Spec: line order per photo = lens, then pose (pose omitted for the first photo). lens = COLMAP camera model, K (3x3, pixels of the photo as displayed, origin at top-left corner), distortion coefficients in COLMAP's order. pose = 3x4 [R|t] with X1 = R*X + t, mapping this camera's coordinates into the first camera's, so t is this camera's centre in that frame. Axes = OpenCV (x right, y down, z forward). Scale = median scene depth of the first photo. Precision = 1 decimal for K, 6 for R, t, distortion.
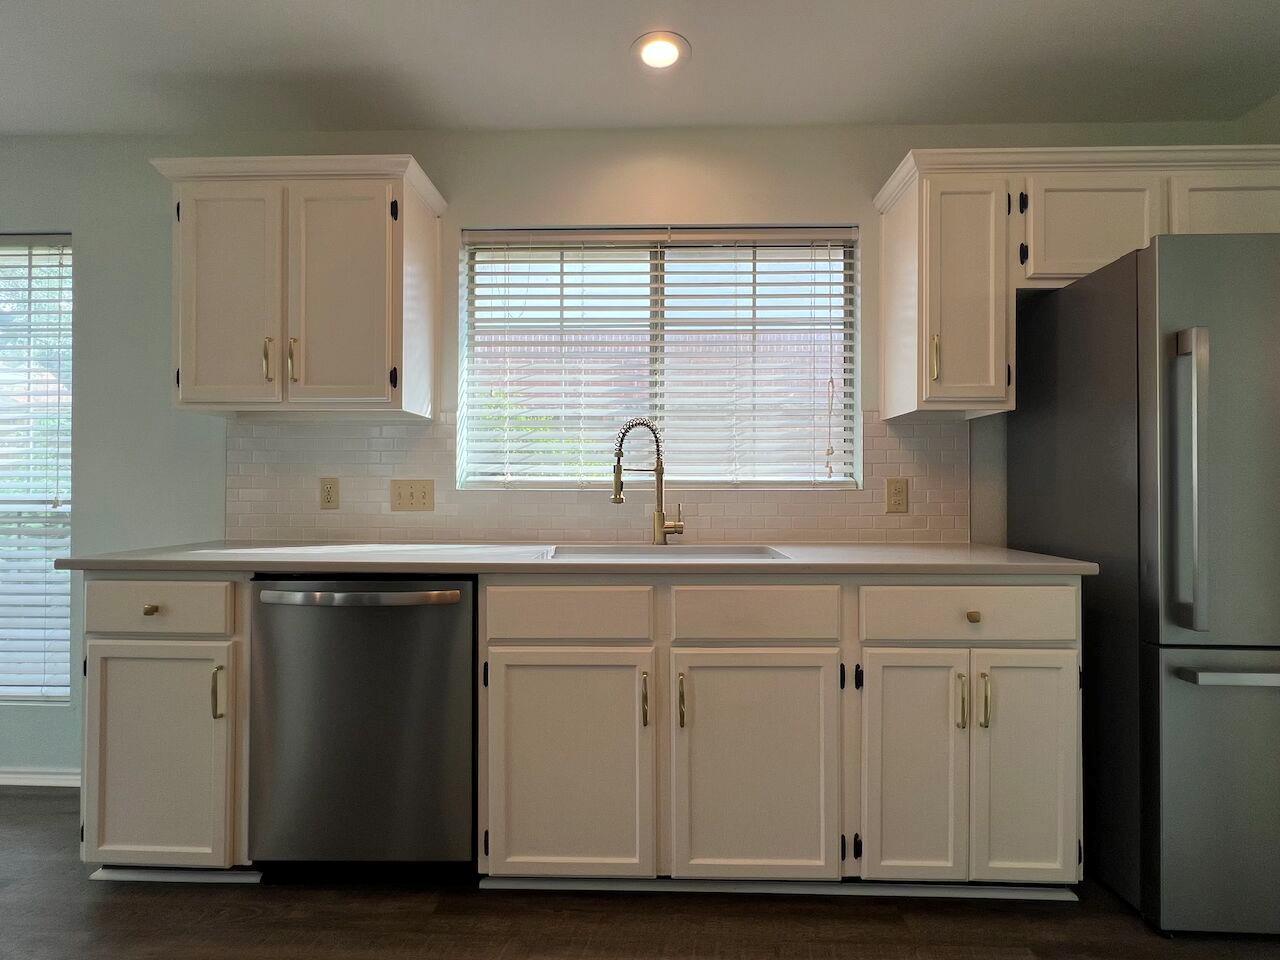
lens RADIAL K [[593.2, 0, 634.7], [0, 593.2, 480.4], [0, 0, 1]] dist [-0.000877, -0.000147]
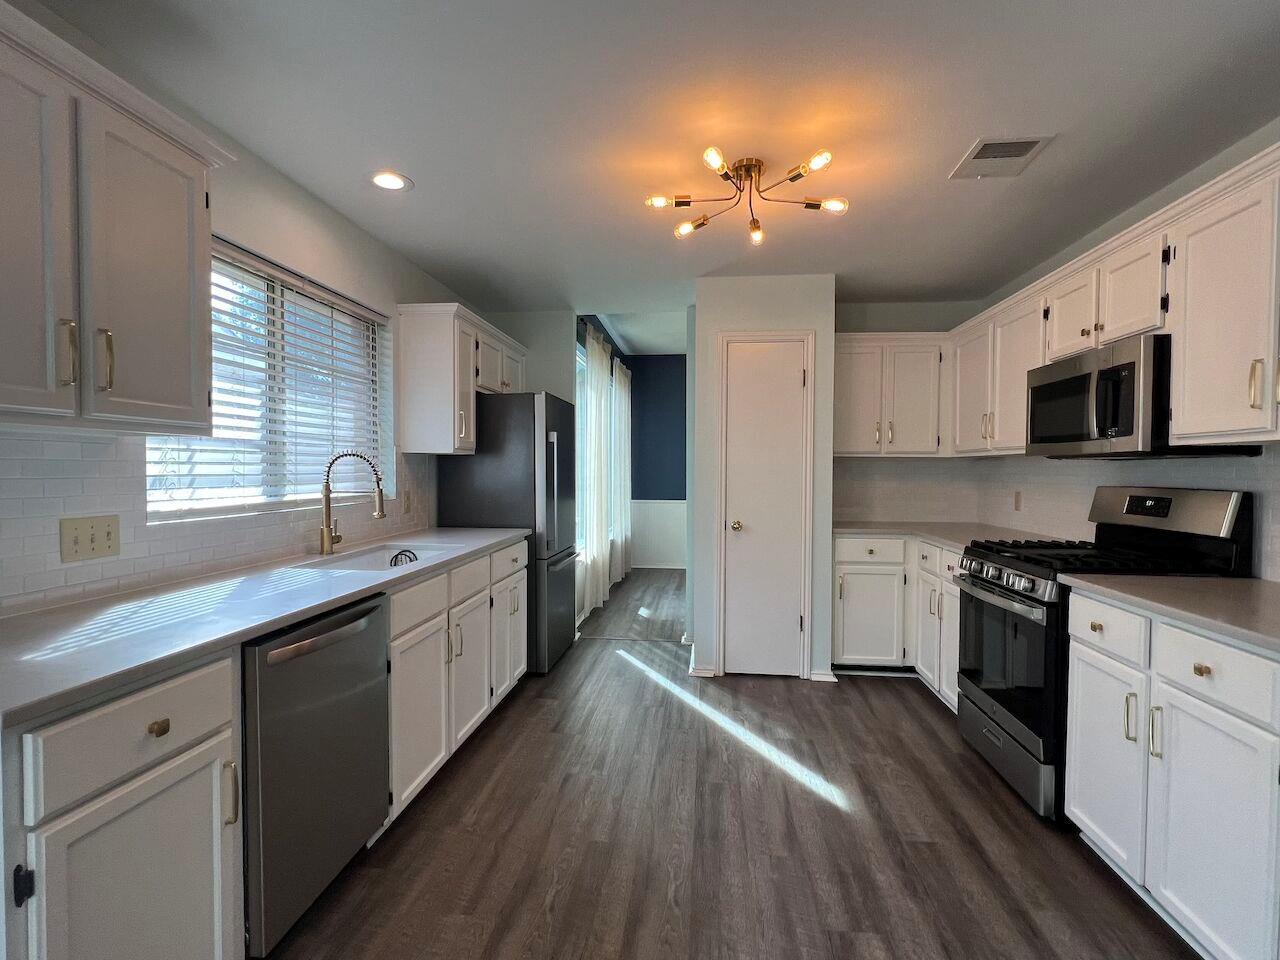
lens RADIAL K [[593.2, 0, 638.5], [0, 593.2, 480.5], [0, 0, 1]] dist [-0.000877, -0.000147]
pose [[0.107269, -0.016470, 0.994094, -1.101347], [-0.003281, 0.999851, 0.016919, -0.064879], [-0.994225, -0.005077, 0.107199, 0.264533]]
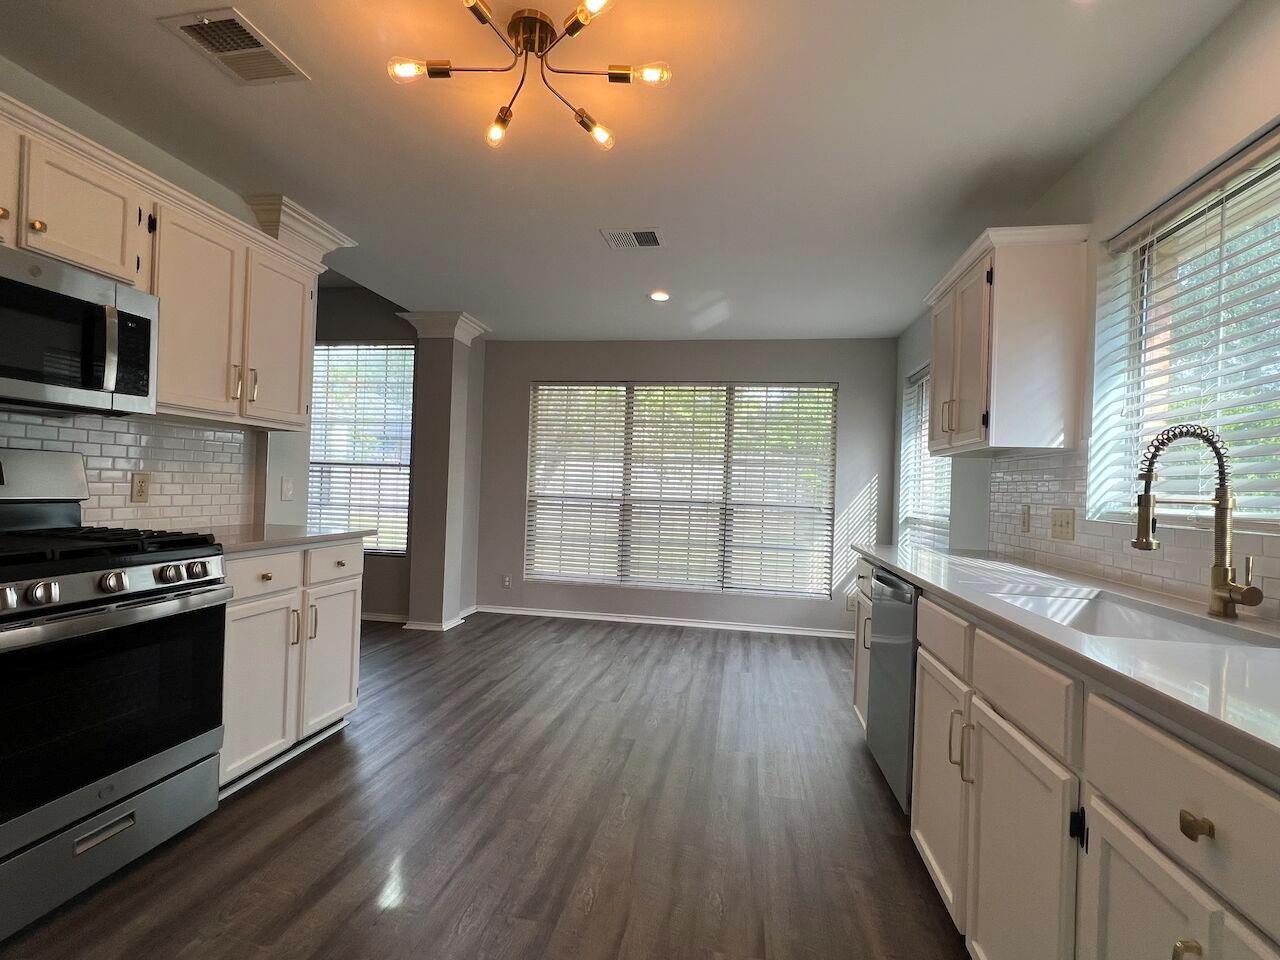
lens RADIAL K [[593.2, 0, 638.1], [0, 593.2, 484.0], [0, 0, 1]] dist [-0.000877, -0.000147]
pose [[-0.158684, -0.017429, -0.987176, 0.796289], [-0.037476, 0.999230, -0.011618, -0.005489], [0.986618, 0.035152, -0.159215, 0.474984]]
